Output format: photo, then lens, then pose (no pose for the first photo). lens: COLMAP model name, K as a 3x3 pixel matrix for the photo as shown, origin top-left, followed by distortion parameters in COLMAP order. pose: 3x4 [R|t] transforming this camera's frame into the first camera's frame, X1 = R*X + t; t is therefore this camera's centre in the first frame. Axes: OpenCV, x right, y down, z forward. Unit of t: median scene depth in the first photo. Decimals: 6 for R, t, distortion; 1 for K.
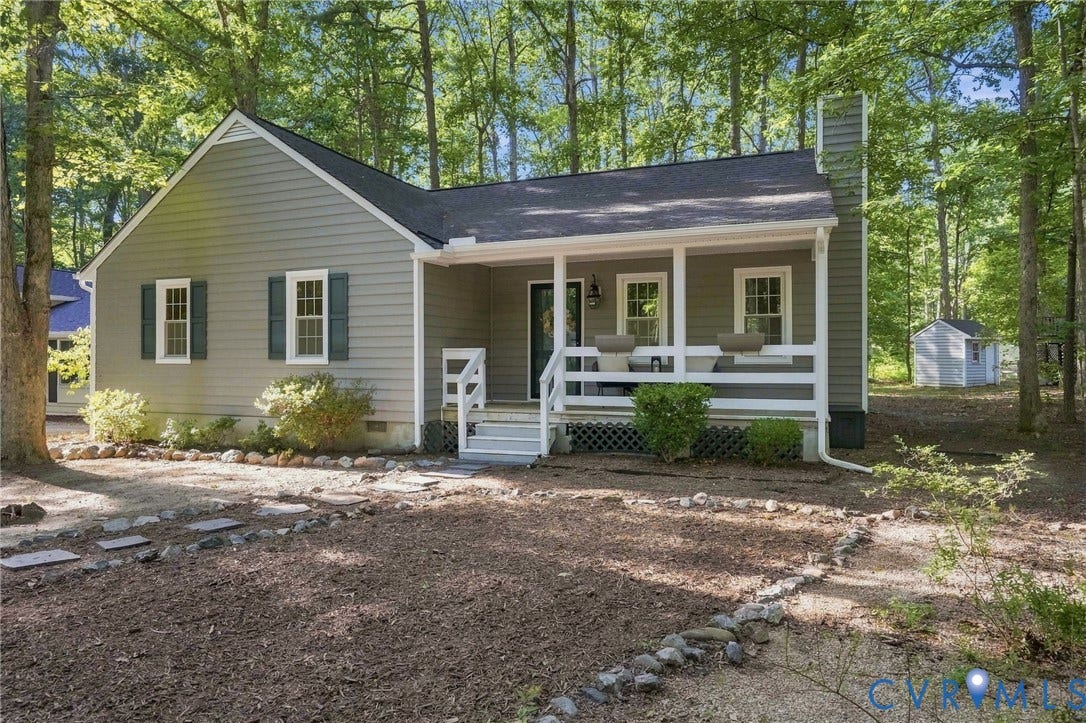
lens RADIAL K [[535.8, 0, 543.0], [0, 535.8, 361.5], [0, 0, 1]] dist [0.000547, 0.000006]
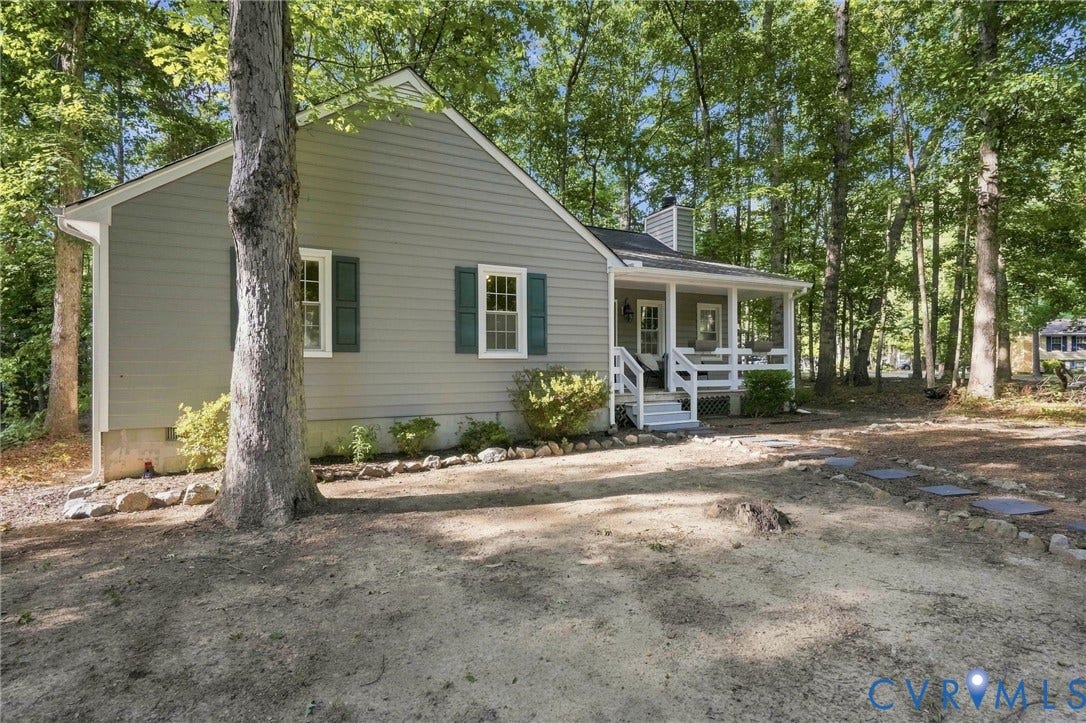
lens RADIAL K [[491.2, 0, 543.0], [0, 491.2, 361.5], [0, 0, 1]] dist [-0.000651, -0.000125]
pose [[0.716963, -0.001535, 0.697110, -1.031231], [-0.001827, 0.999990, 0.004081, 0.006806], [-0.697109, -0.004200, 0.716953, 0.278222]]
